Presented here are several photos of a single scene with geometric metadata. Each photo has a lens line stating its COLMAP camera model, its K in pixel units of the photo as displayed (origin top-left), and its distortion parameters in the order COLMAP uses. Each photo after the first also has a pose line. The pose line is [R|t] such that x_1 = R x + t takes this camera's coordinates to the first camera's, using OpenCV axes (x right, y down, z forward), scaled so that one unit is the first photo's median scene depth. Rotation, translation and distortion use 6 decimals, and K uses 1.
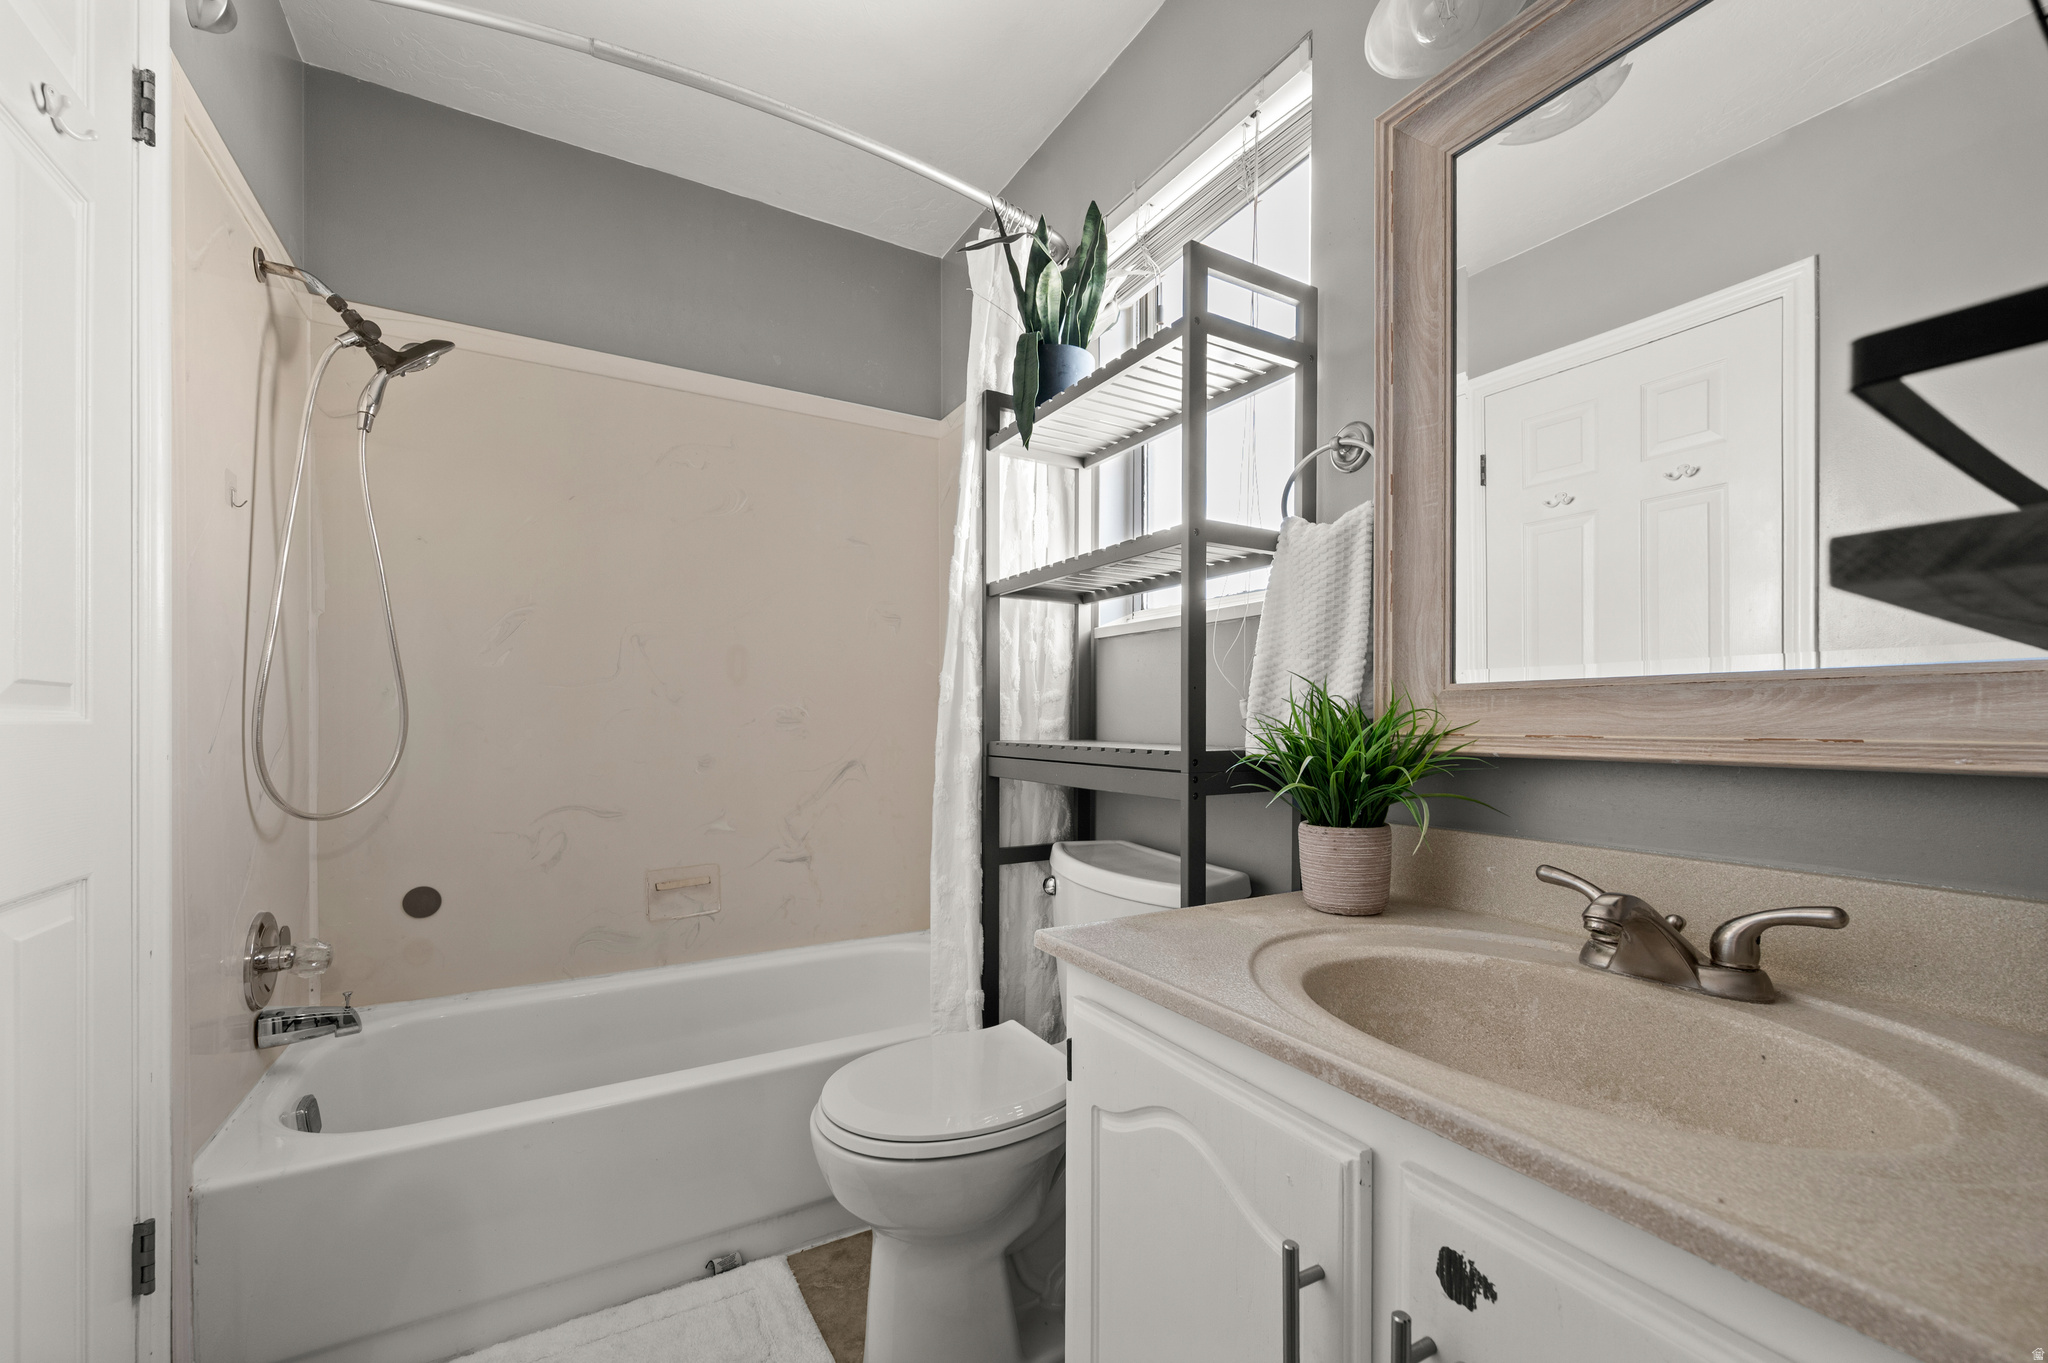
lens RADIAL K [[825.6, 0, 1031.4], [0, 825.6, 688.3], [0, 0, 1]] dist [-0.000755, -0.000465]
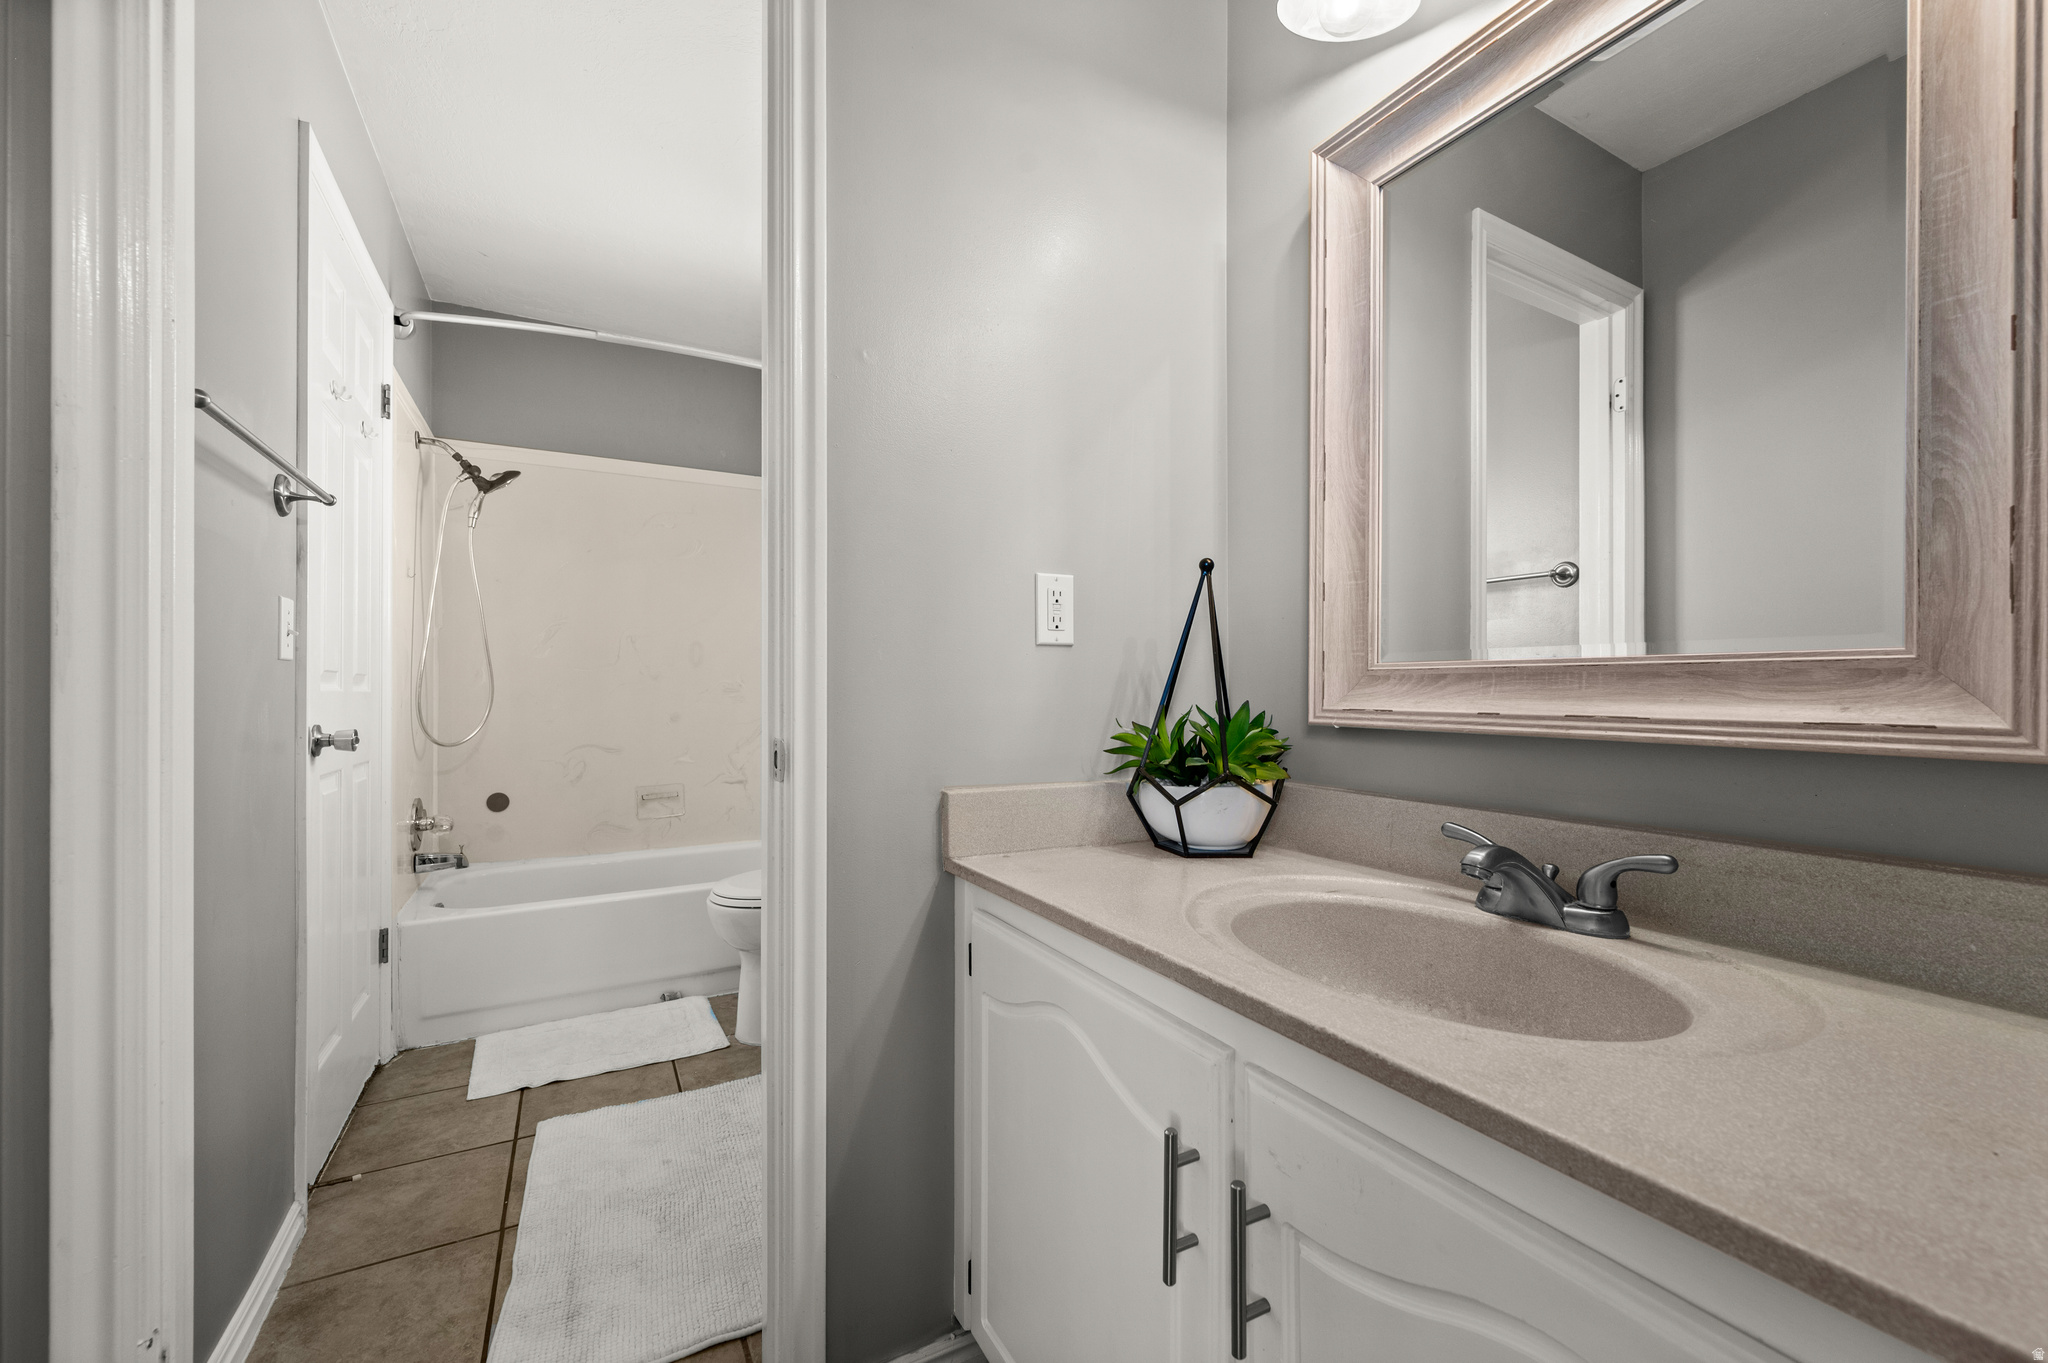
lens RADIAL K [[815.9, 0, 1018.6], [0, 815.9, 660.0], [0, 0, 1]] dist [0.054887, -0.019192]
pose [[0.999491, 0.005483, -0.031442, 0.422115], [-0.005482, 0.999985, 0.000107, -0.036930], [0.031442, 0.000066, 0.999506, -0.753256]]
